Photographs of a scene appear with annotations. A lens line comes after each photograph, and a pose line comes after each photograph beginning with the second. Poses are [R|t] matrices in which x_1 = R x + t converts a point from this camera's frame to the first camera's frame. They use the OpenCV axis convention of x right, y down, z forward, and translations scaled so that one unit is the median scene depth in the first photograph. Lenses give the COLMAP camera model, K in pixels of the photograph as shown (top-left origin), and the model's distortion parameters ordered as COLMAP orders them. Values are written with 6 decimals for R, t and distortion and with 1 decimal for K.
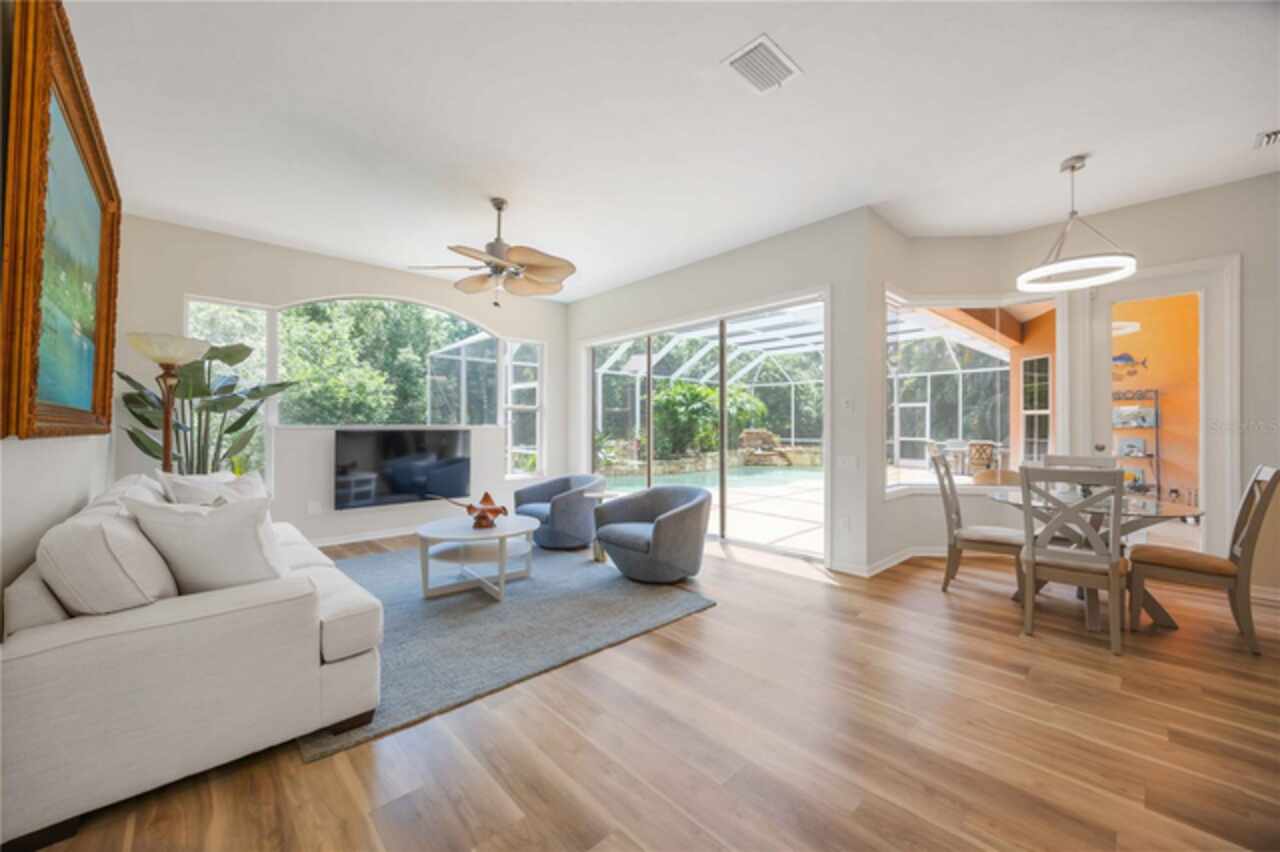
lens RADIAL K [[489.1, 0, 639.0], [0, 489.1, 423.1], [0, 0, 1]] dist [-0.001408, -0.000406]
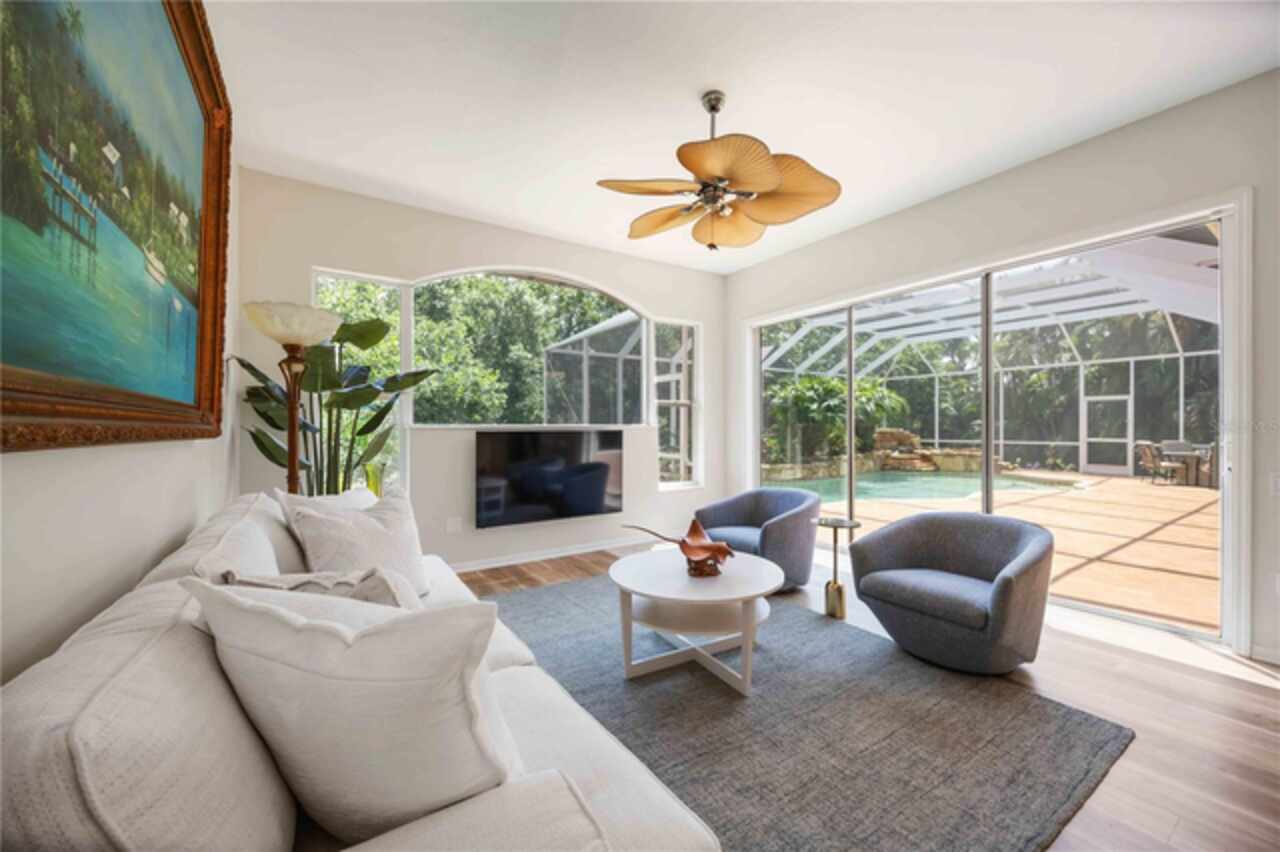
lens RADIAL K [[484.5, 0, 640.8], [0, 484.5, 424.1], [0, 0, 1]] dist [0.000483, 0.000143]
pose [[0.987536, -0.003920, -0.157345, -0.192664], [0.004265, 0.999989, 0.001851, 0.002405], [0.157336, -0.002499, 0.987542, 0.210570]]
